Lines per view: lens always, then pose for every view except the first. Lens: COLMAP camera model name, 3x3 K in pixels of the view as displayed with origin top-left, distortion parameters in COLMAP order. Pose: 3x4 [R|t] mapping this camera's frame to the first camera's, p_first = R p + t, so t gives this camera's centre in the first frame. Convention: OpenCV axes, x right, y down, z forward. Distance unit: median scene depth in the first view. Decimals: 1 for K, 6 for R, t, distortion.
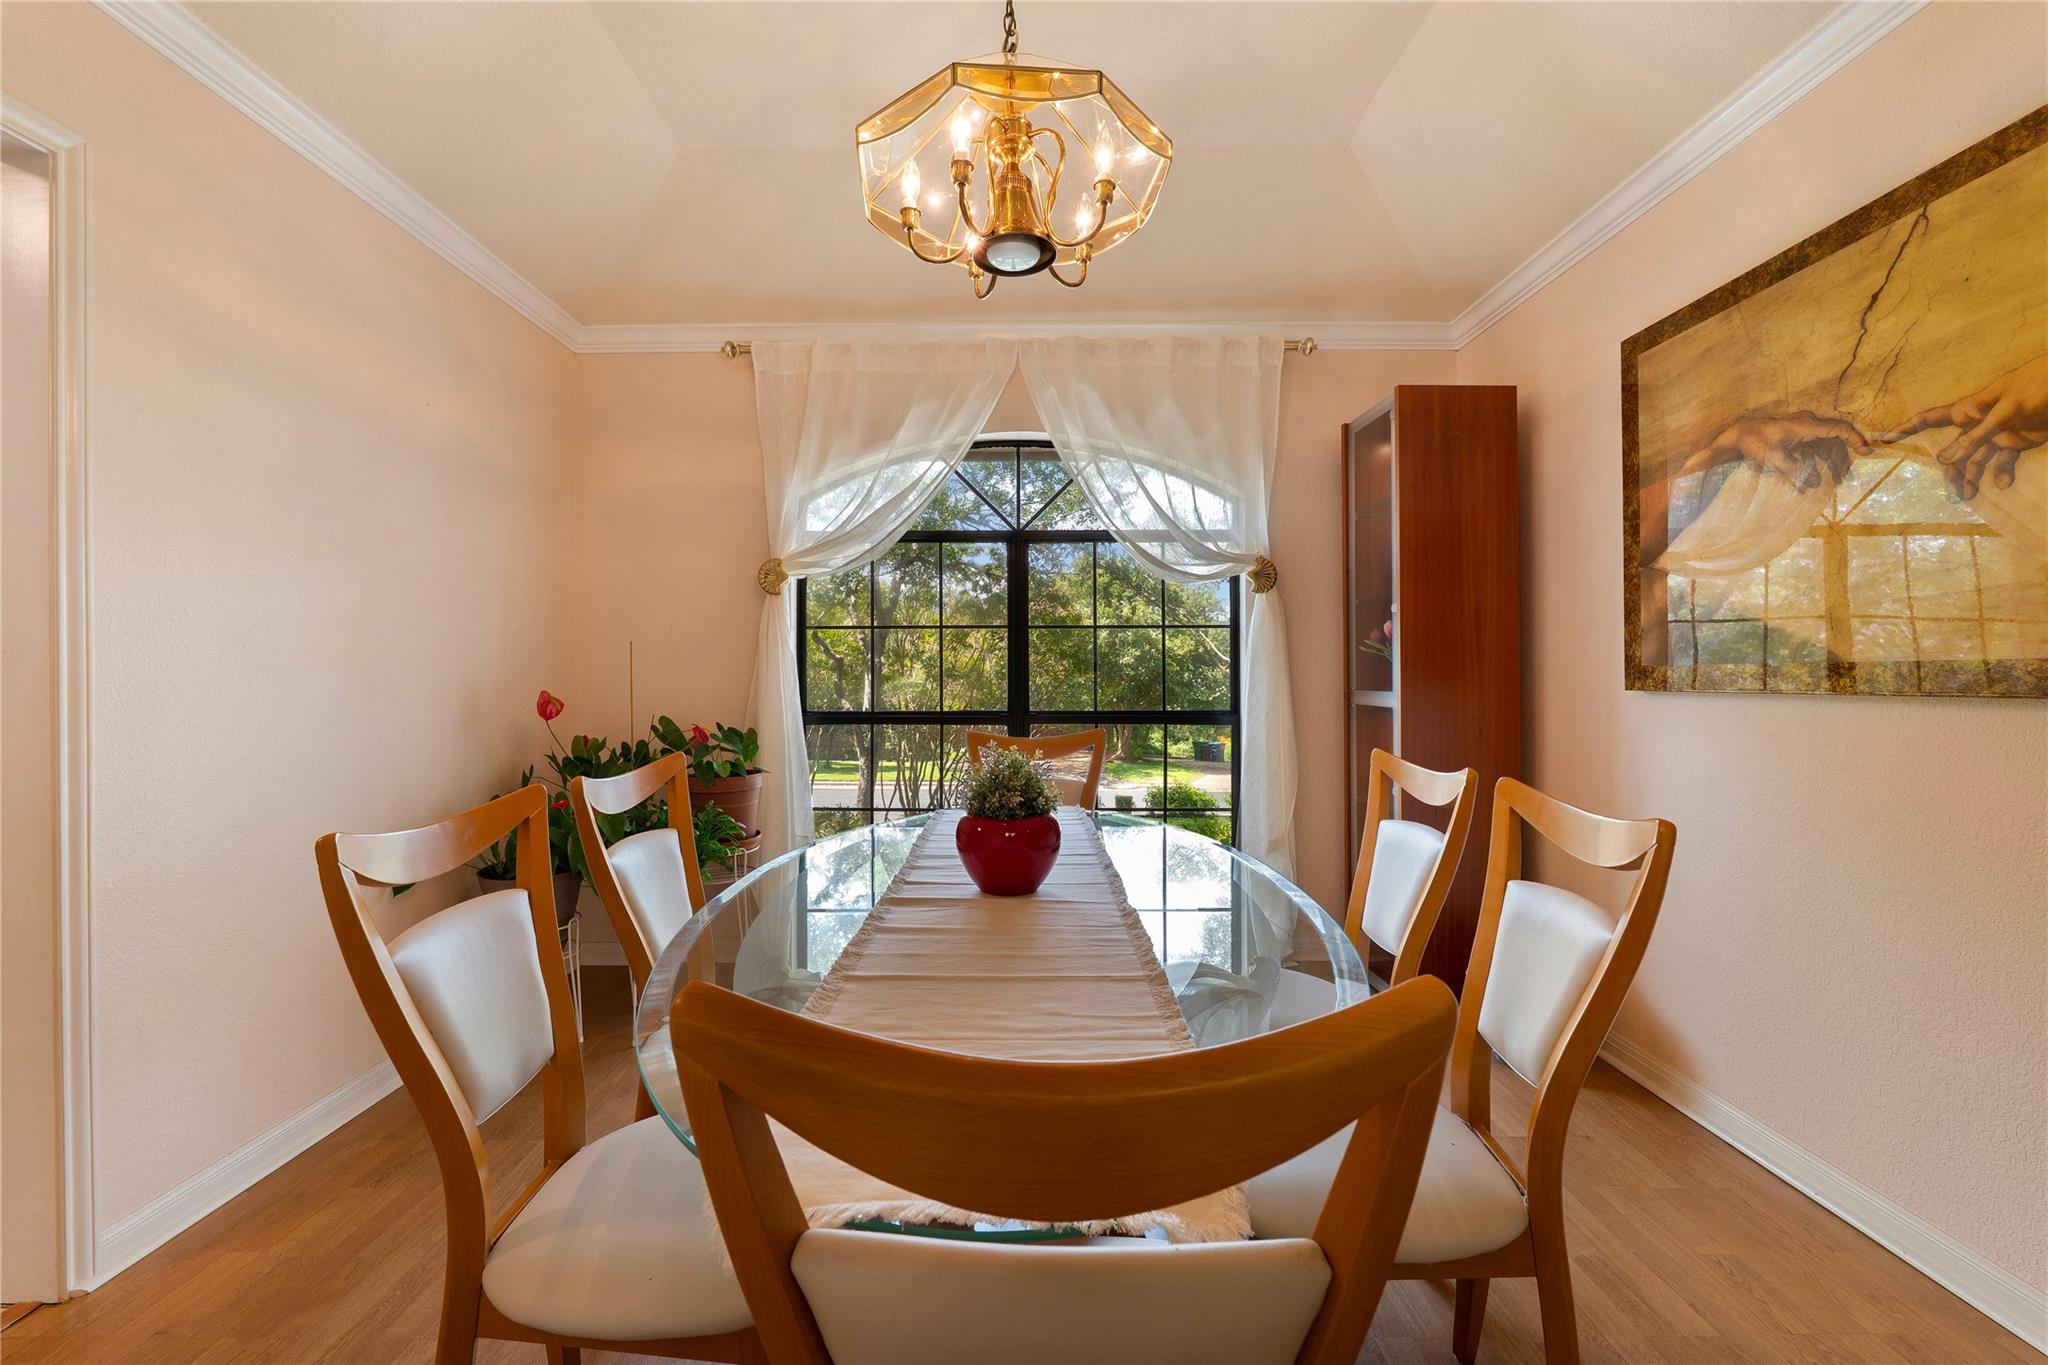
lens RADIAL K [[819.3, 0, 1032.3], [0, 819.3, 670.9], [0, 0, 1]] dist [-0.003282, 0.000290]
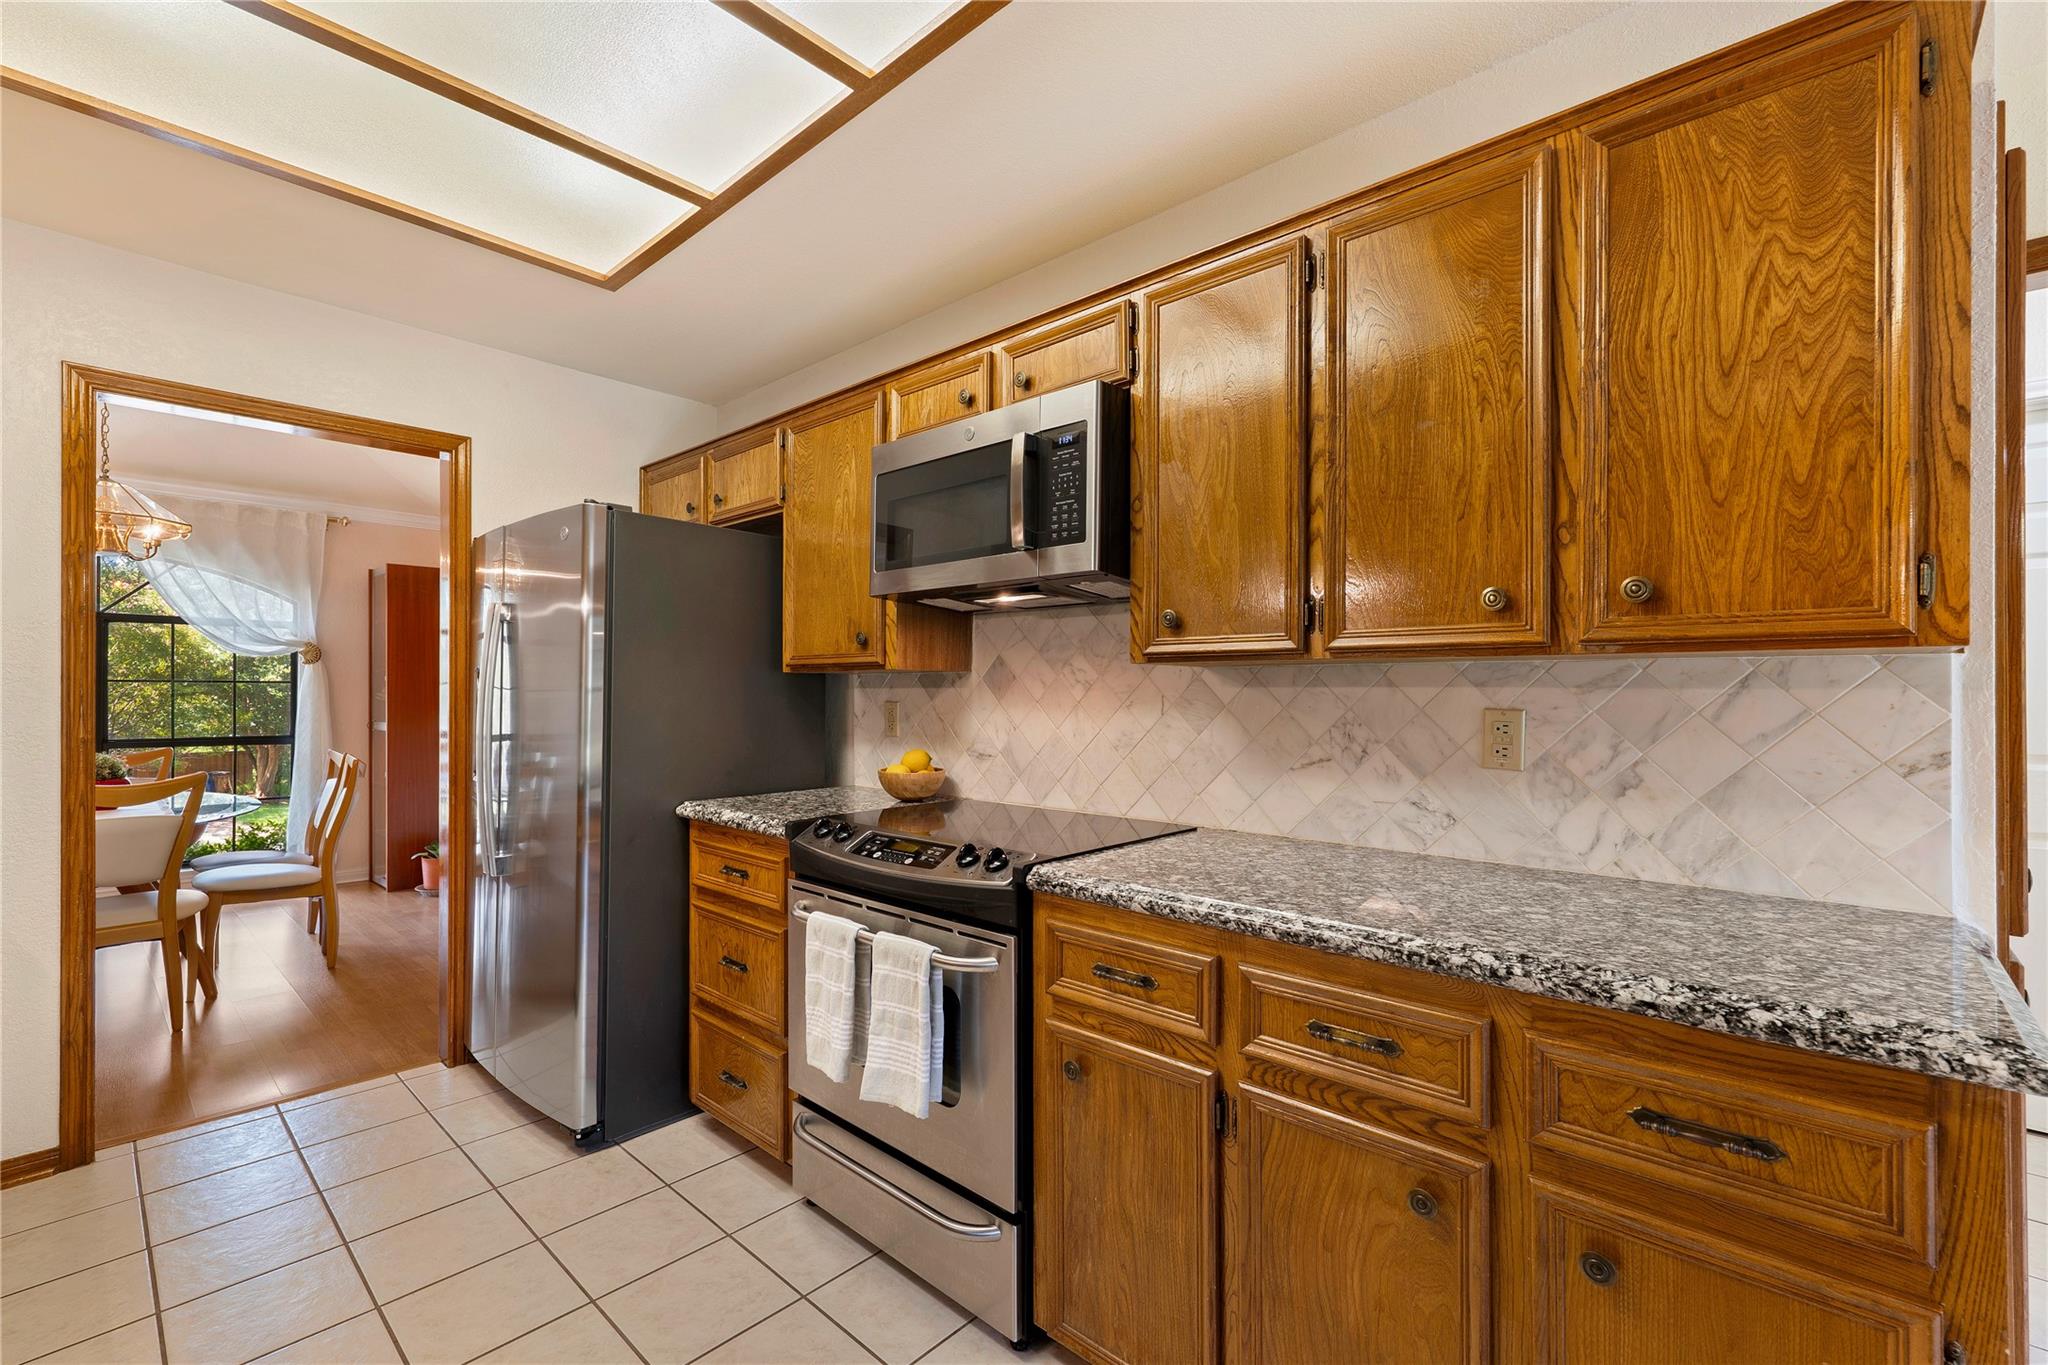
lens RADIAL K [[882.5, 0, 1019.4], [0, 882.5, 689.3], [0, 0, 1]] dist [-0.001252, -0.000125]
pose [[0.695394, 0.004598, 0.718614, -0.007238], [-0.005604, 0.999984, -0.000974, -0.057648], [-0.718607, -0.003350, 0.695408, -1.485631]]
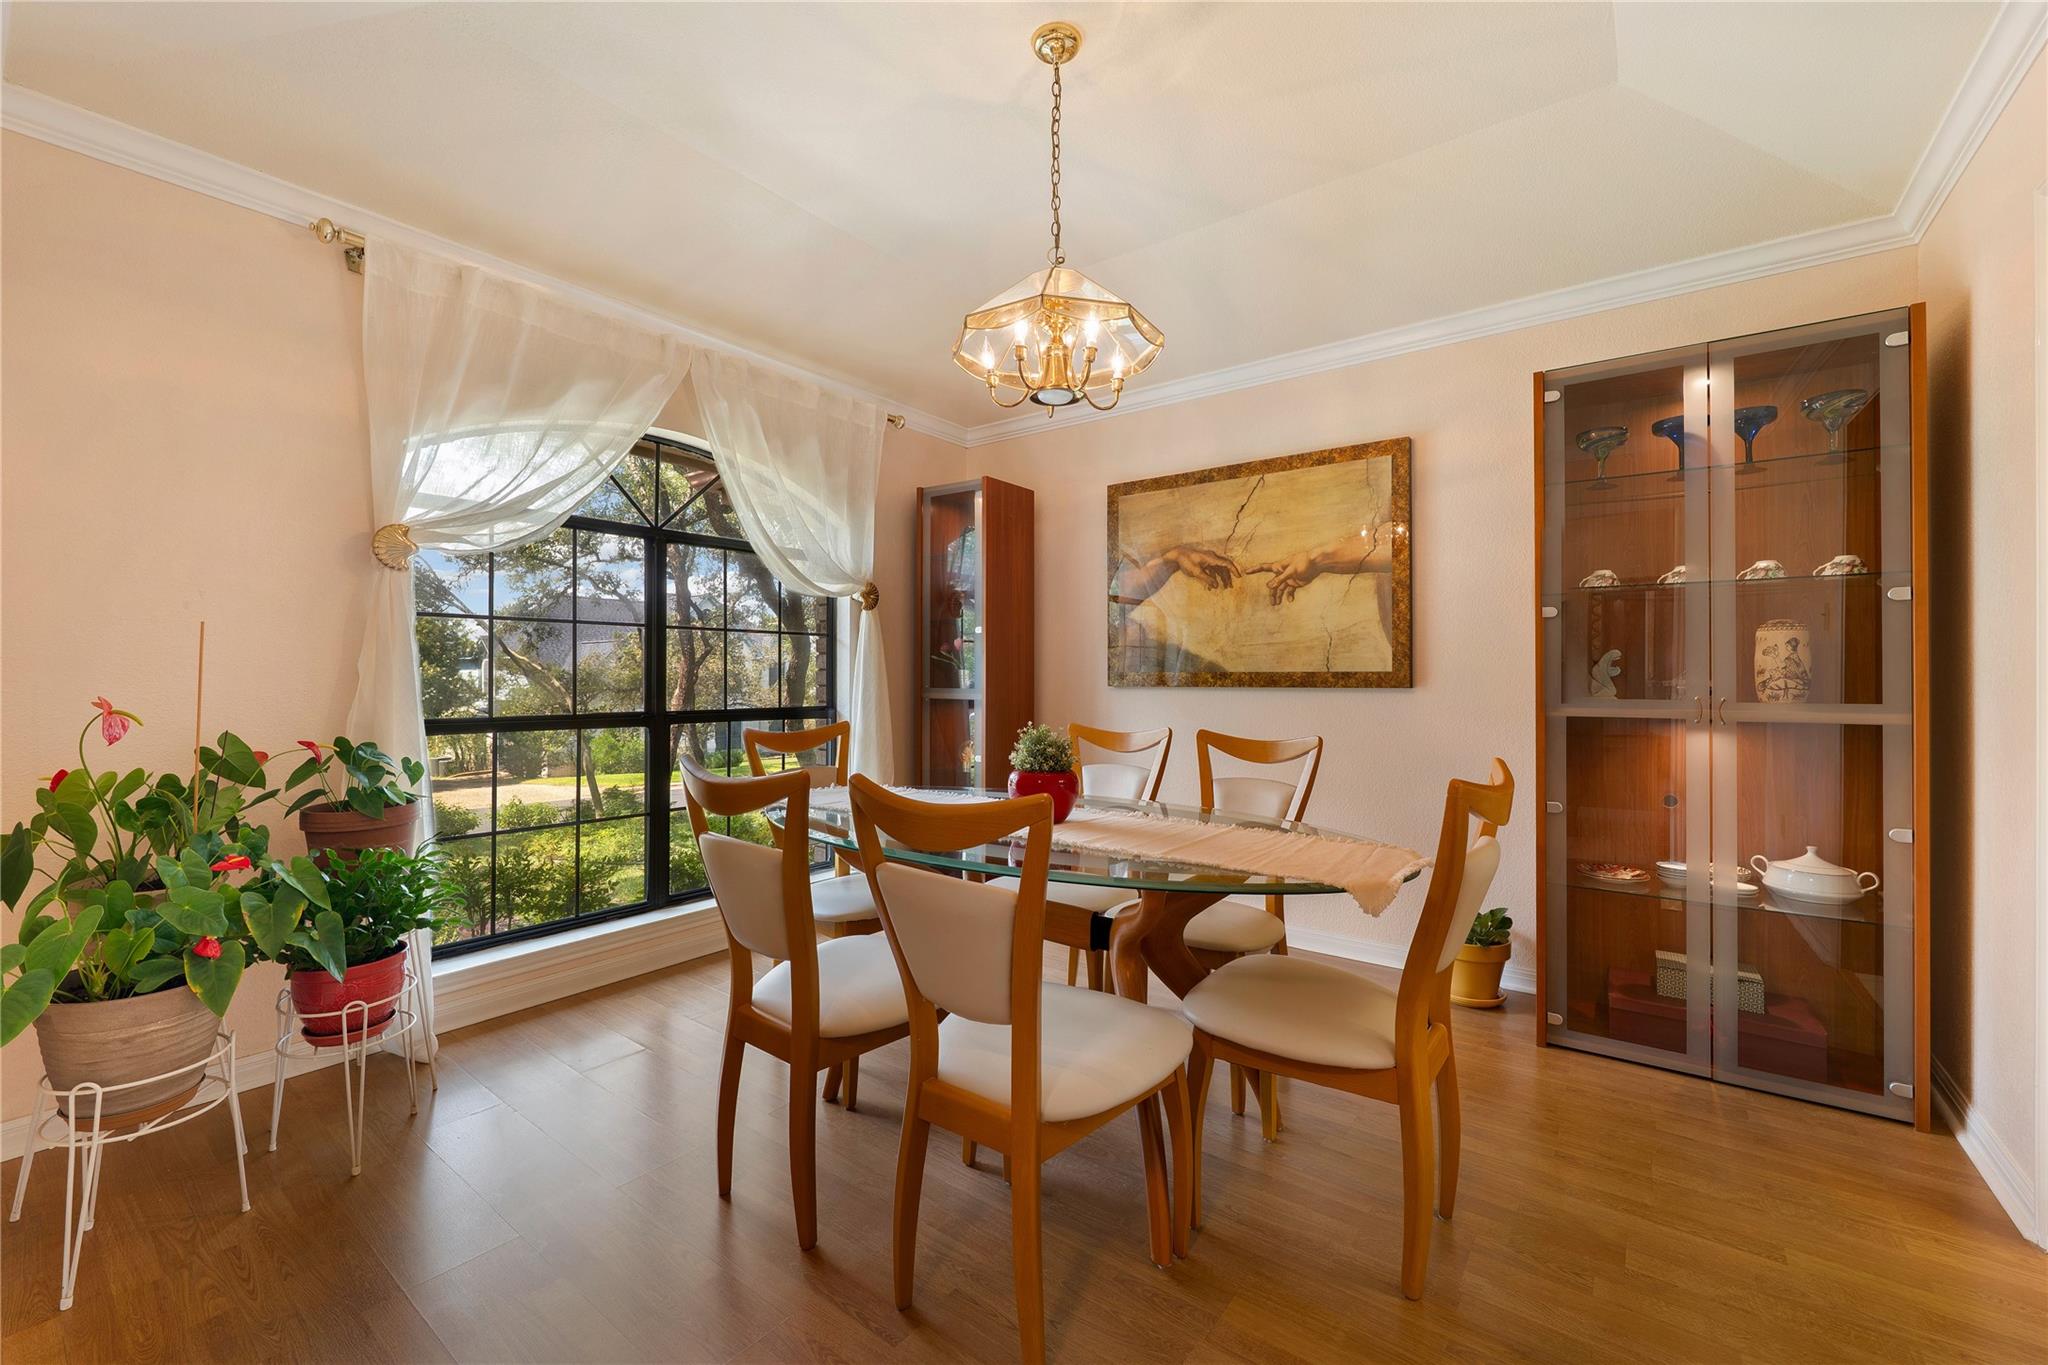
lens RADIAL K [[819.3, 0, 1025.0], [0, 819.3, 682.8], [0, 0, 1]] dist [-0.003282, 0.000290]
pose [[0.622592, 0.002103, 0.782544, -0.628507], [-0.008694, 0.999953, 0.004230, 0.007823], [-0.782498, -0.009437, 0.622581, 0.045870]]
